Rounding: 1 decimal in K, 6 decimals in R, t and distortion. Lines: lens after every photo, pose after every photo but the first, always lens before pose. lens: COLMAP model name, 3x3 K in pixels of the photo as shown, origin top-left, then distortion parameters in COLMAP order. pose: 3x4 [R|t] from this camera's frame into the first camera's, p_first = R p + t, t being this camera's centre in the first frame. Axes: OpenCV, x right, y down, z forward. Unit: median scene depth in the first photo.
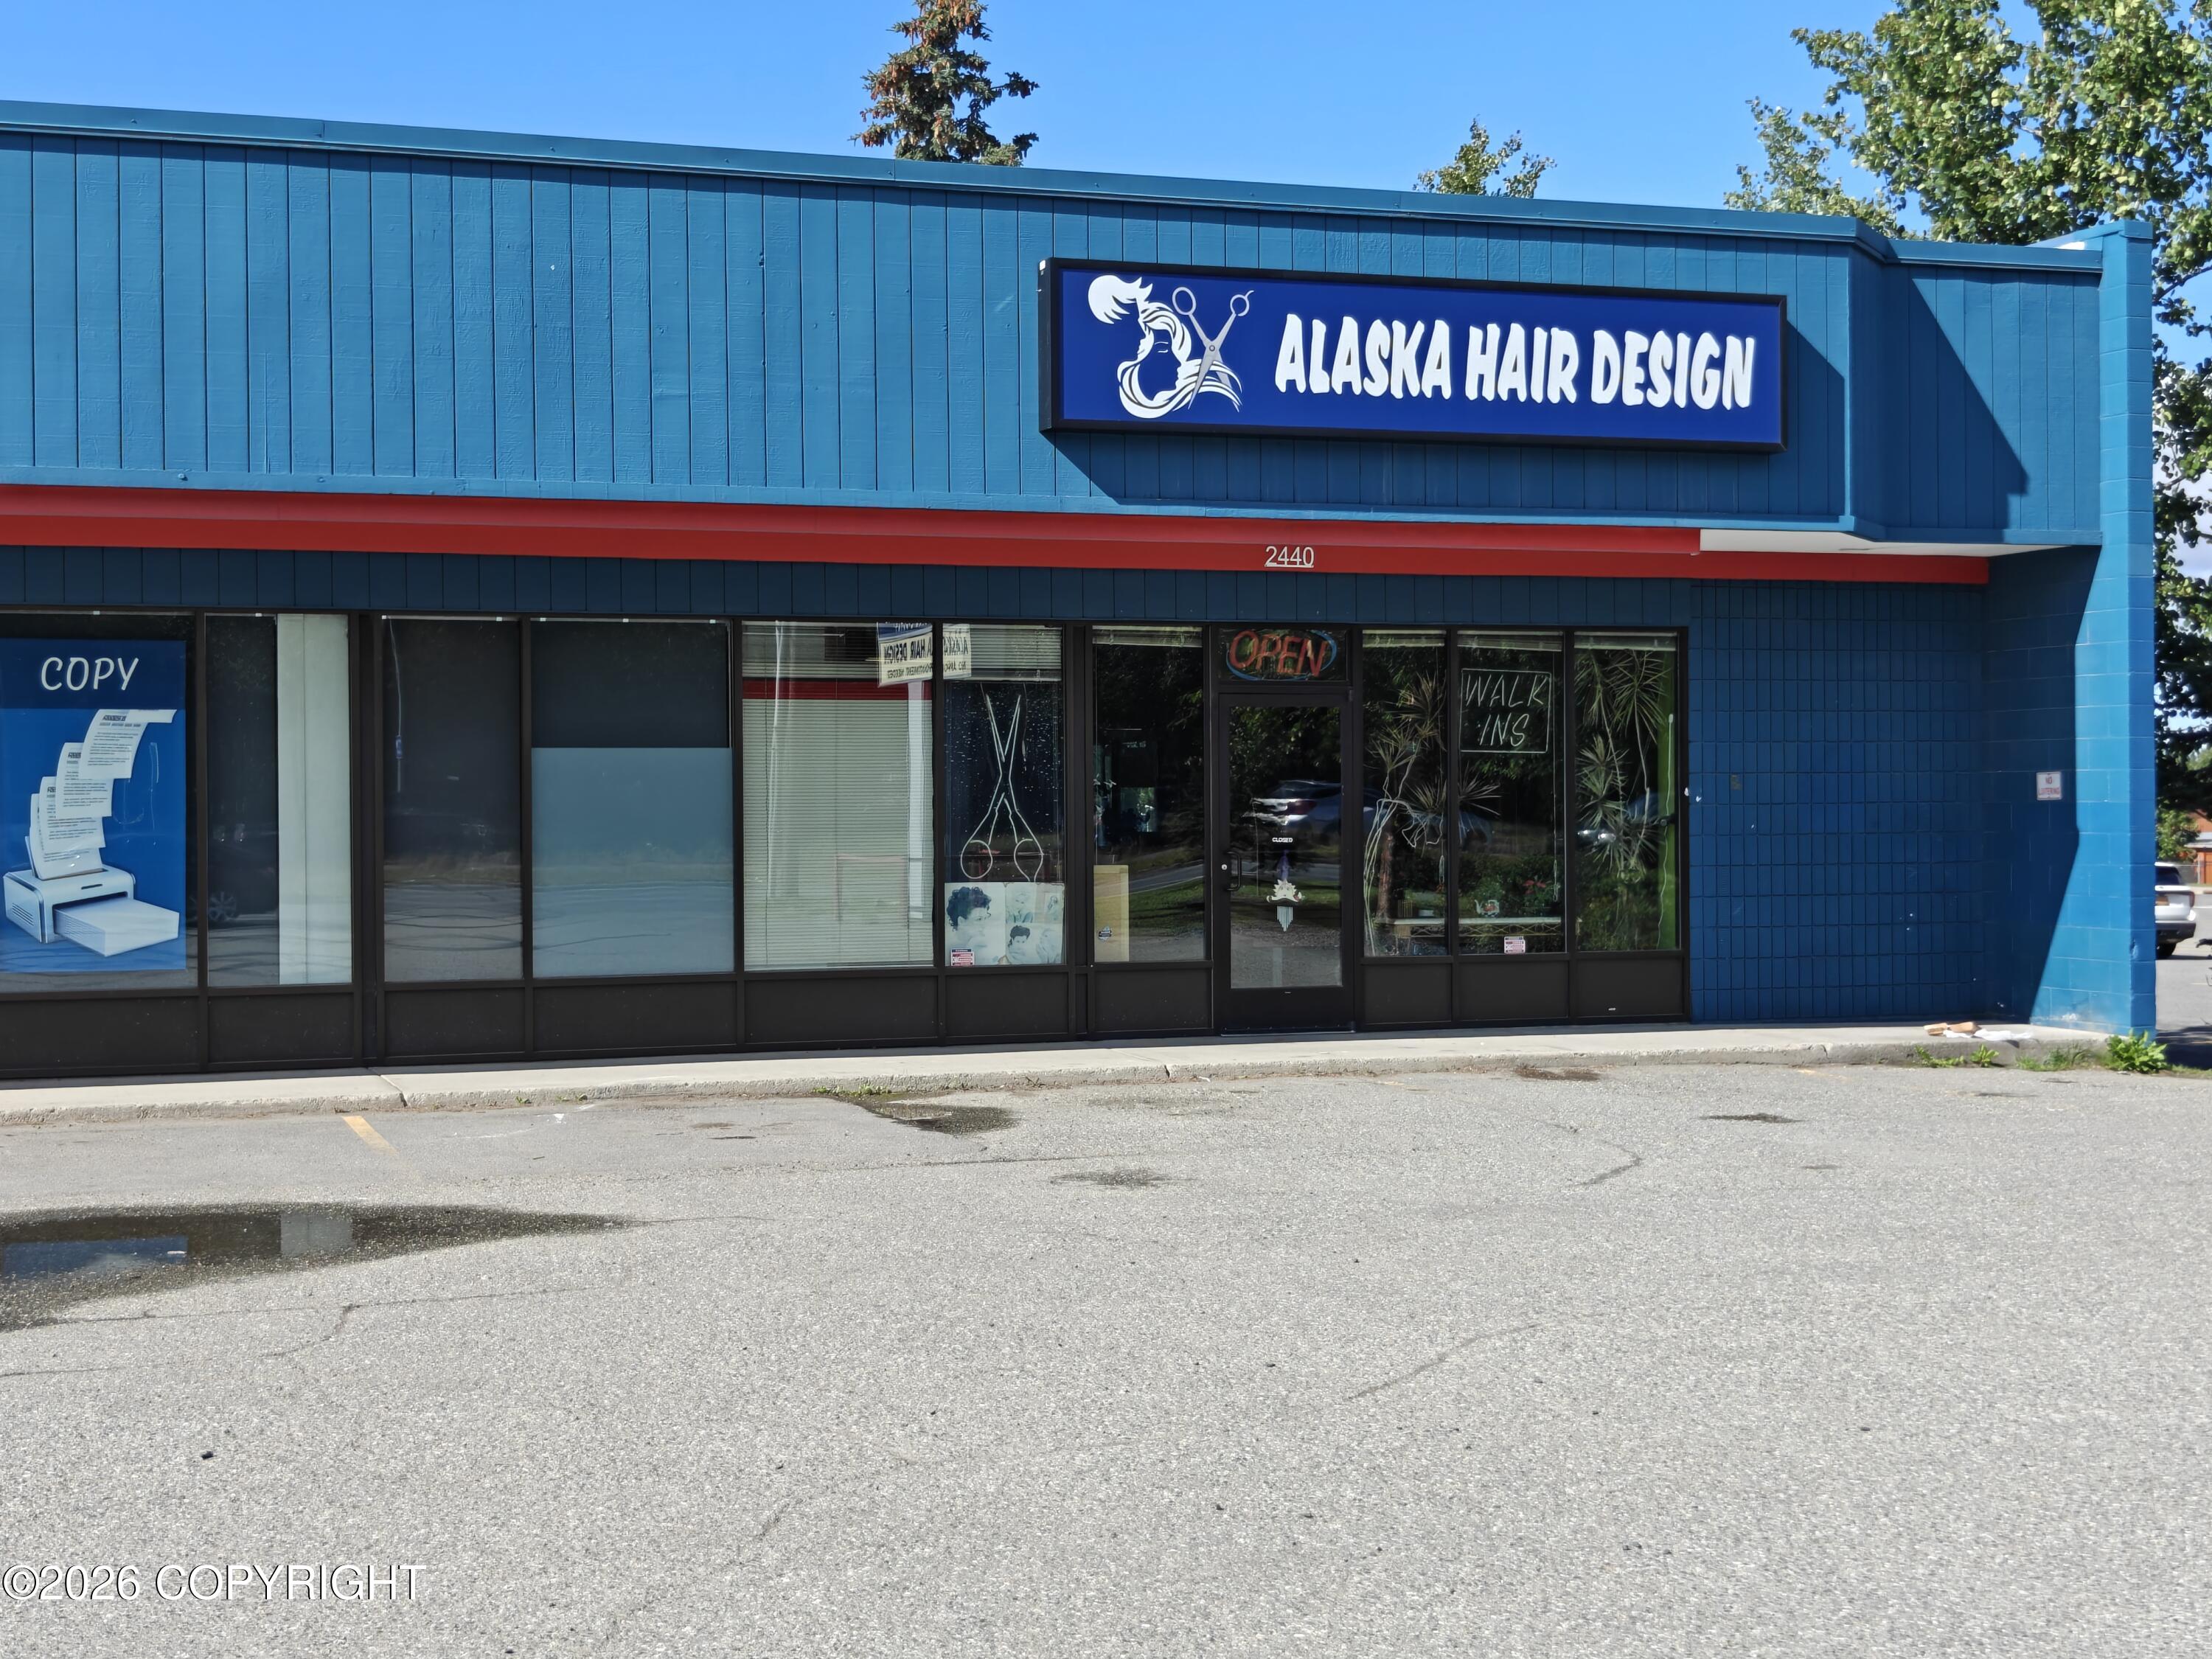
lens RADIAL K [[3048.3, 0, 1132.4], [0, 3048.3, 759.9], [0, 0, 1]] dist [0.063287, 0.000000]
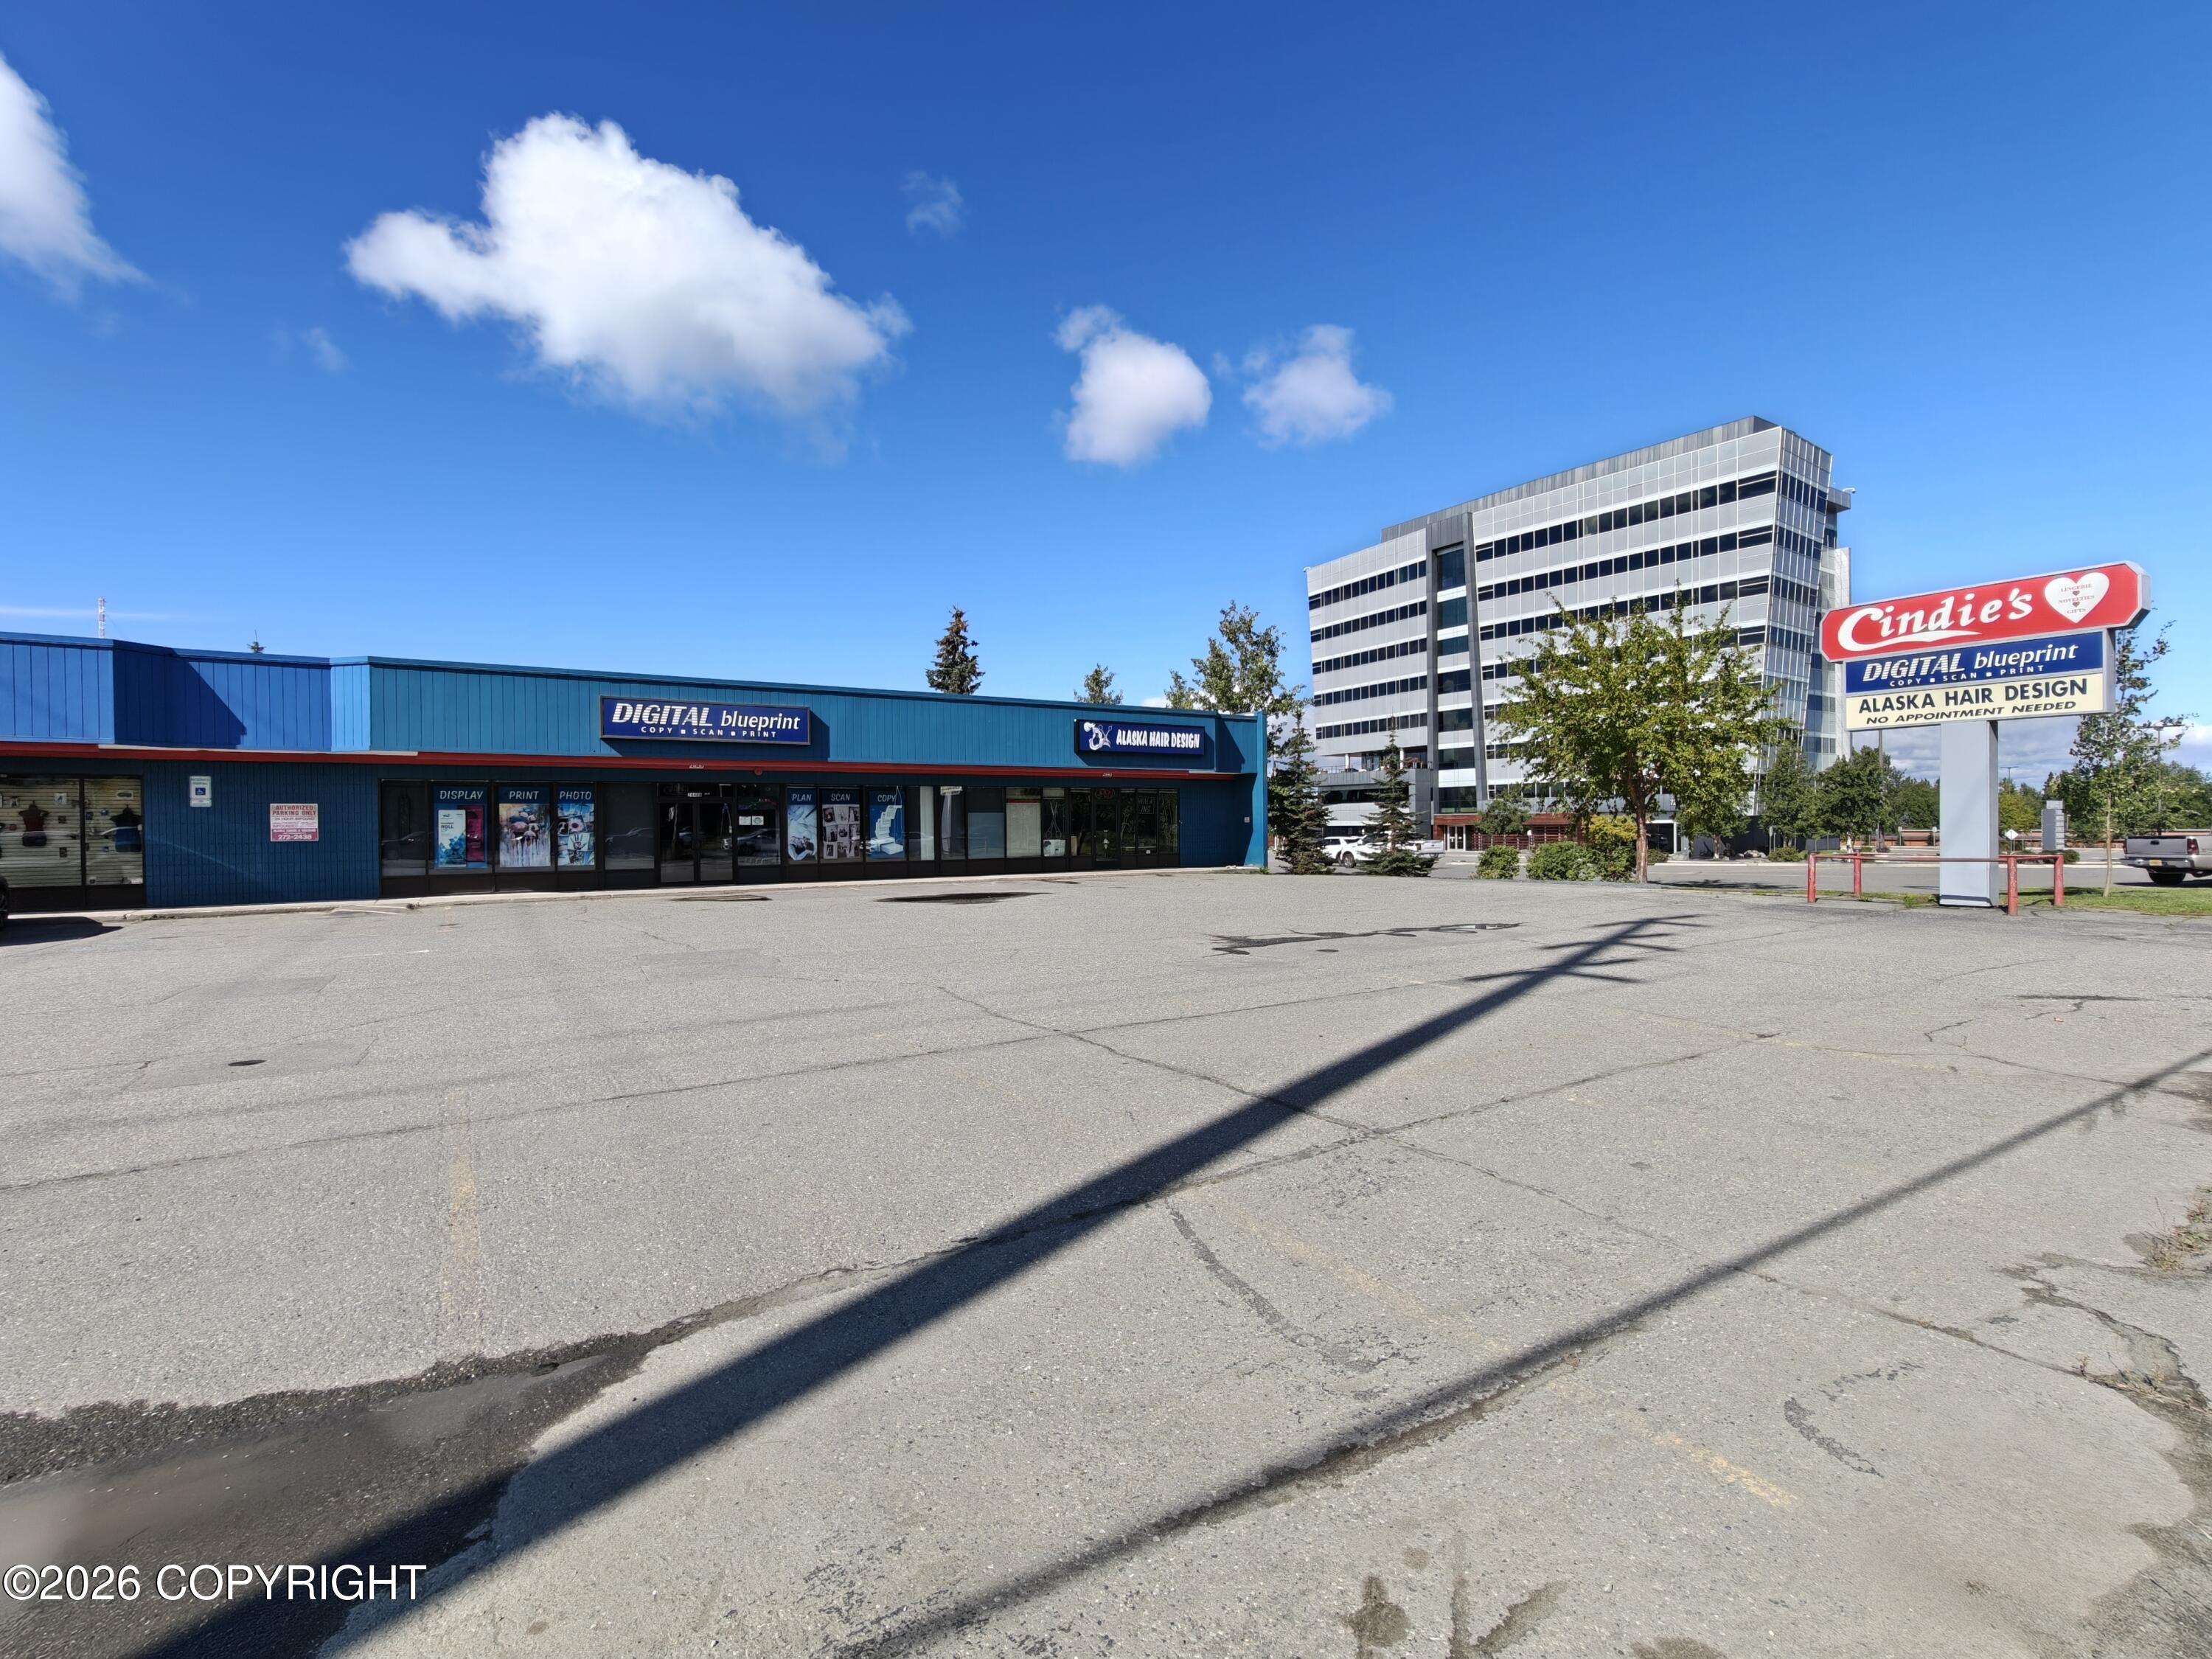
lens RADIAL K [[1029.6, 0, 1123.6], [0, 1029.6, 815.6], [0, 0, 1]] dist [-0.000899, 0.004678]
pose [[0.968910, 0.001008, 0.247412, -0.362906], [-0.002898, 0.999969, 0.007276, -0.011439], [-0.247398, -0.007767, 0.968883, -0.683906]]
